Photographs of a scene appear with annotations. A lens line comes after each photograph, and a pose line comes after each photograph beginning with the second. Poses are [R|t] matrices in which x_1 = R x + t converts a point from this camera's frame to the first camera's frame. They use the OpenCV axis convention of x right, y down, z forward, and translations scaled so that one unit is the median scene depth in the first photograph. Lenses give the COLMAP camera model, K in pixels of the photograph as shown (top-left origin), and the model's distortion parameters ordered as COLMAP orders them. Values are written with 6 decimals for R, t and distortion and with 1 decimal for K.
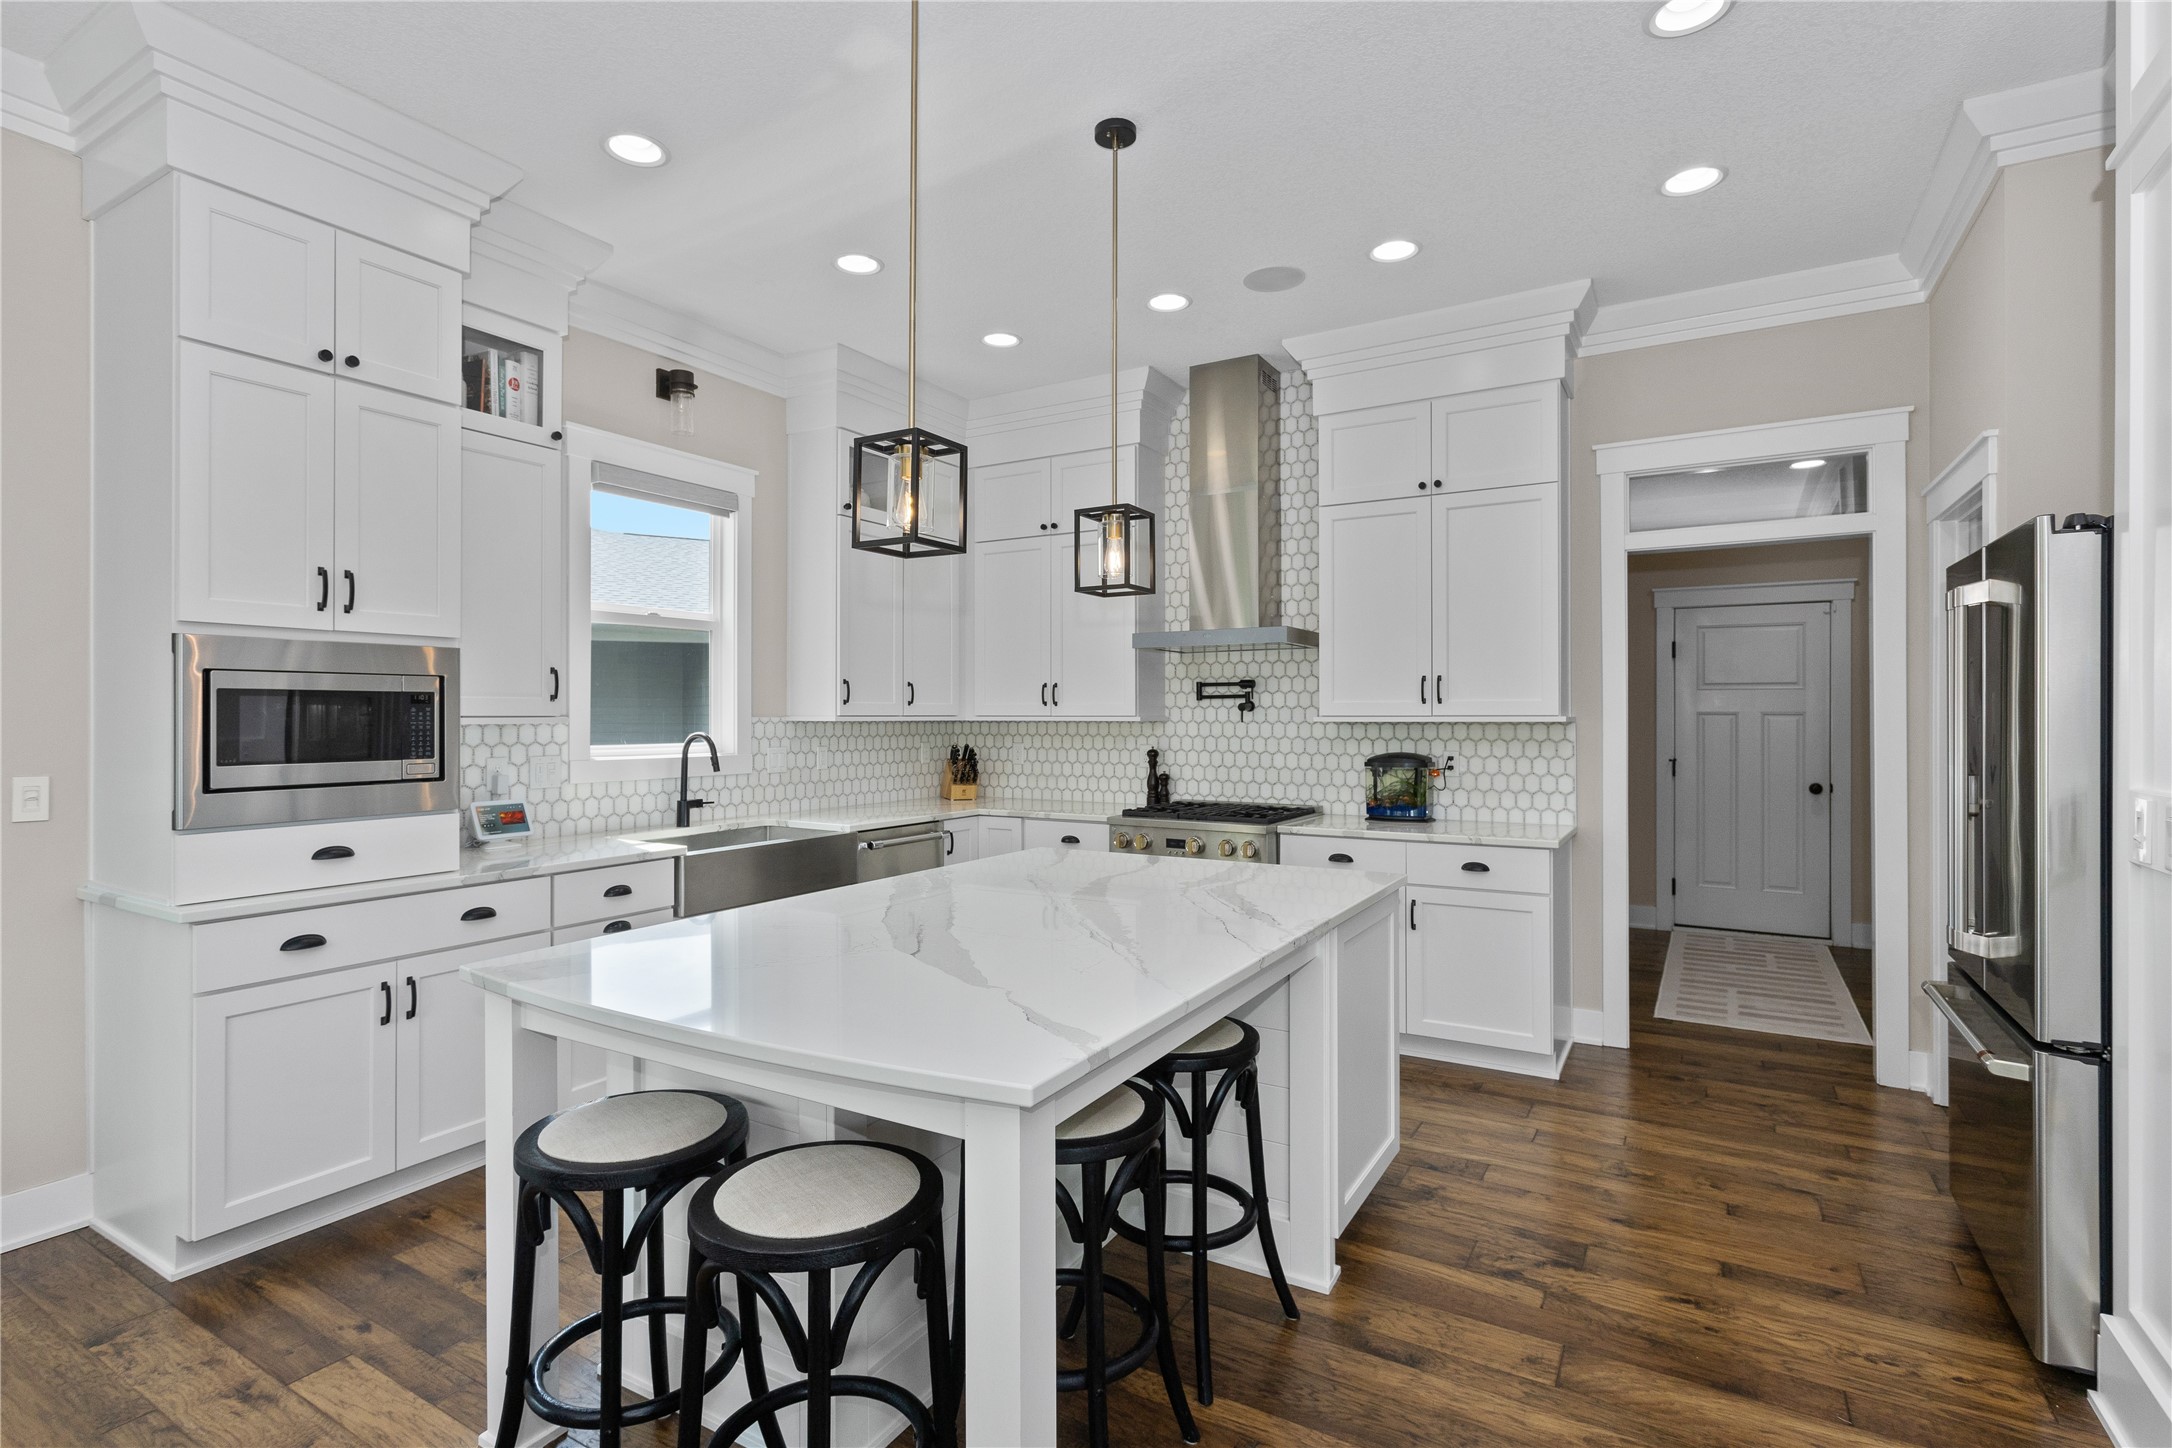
lens RADIAL K [[1045.7, 0, 1085.9], [0, 1045.7, 712.7], [0, 0, 1]] dist [0.004075, -0.000135]
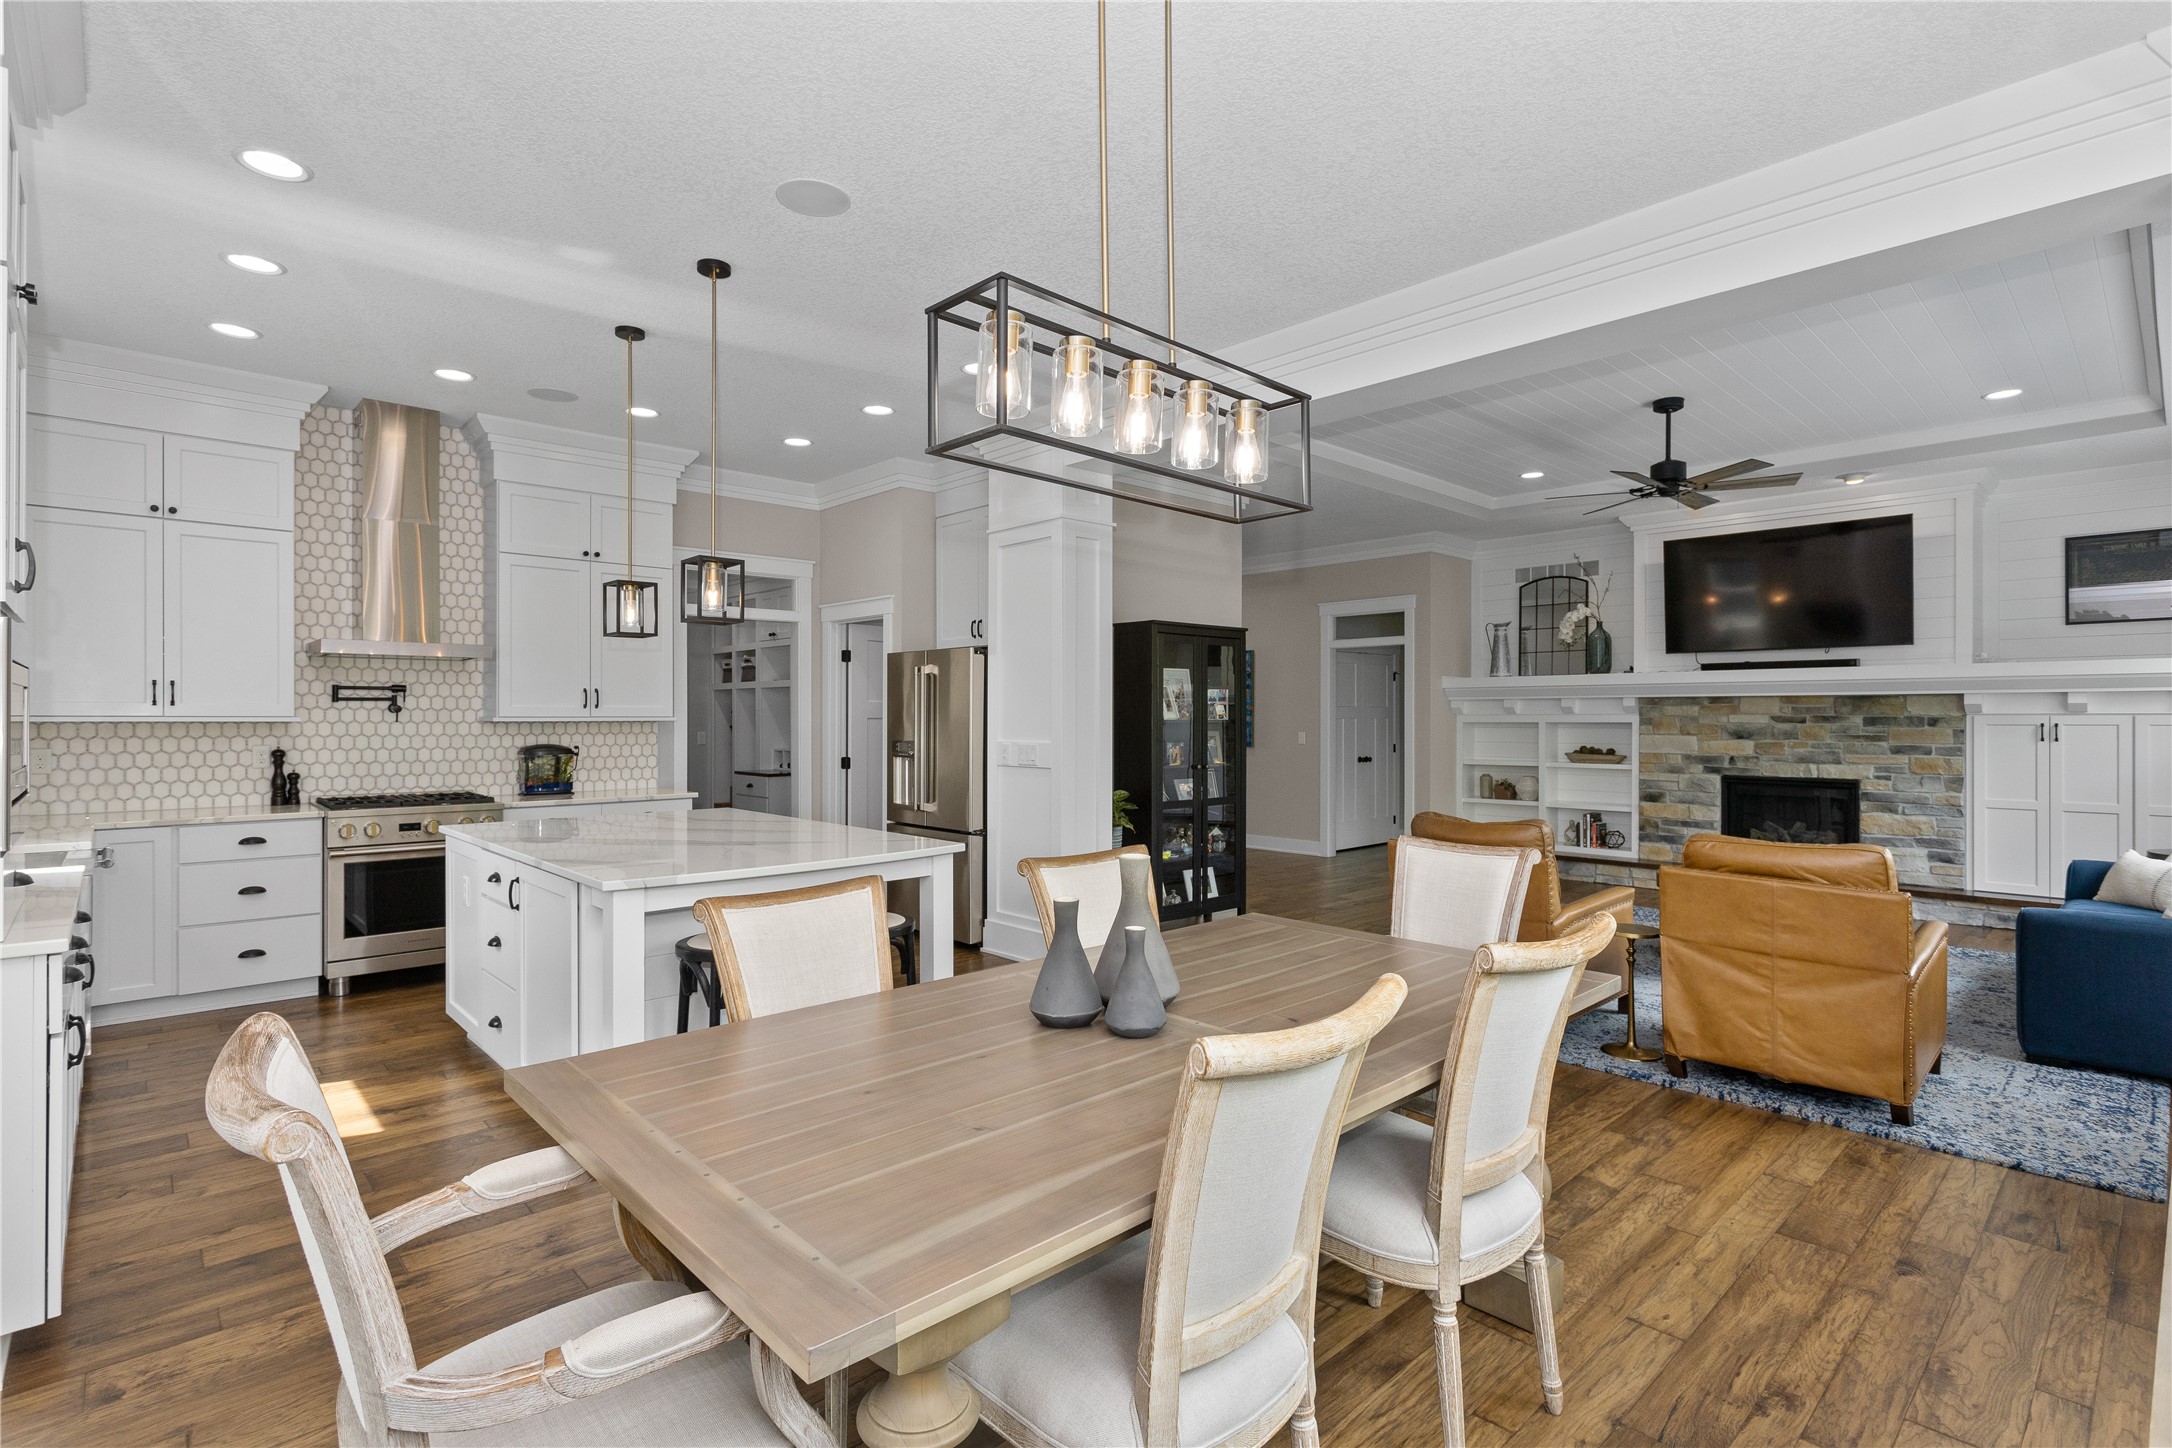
lens RADIAL K [[1045.7, 0, 1087.8], [0, 1045.7, 721.3], [0, 0, 1]] dist [0.004075, -0.000135]
pose [[0.267668, -0.001591, 0.963510, -0.780947], [-0.003063, 0.999992, 0.002502, 0.003165], [-0.963506, -0.003621, 0.267661, -0.029811]]
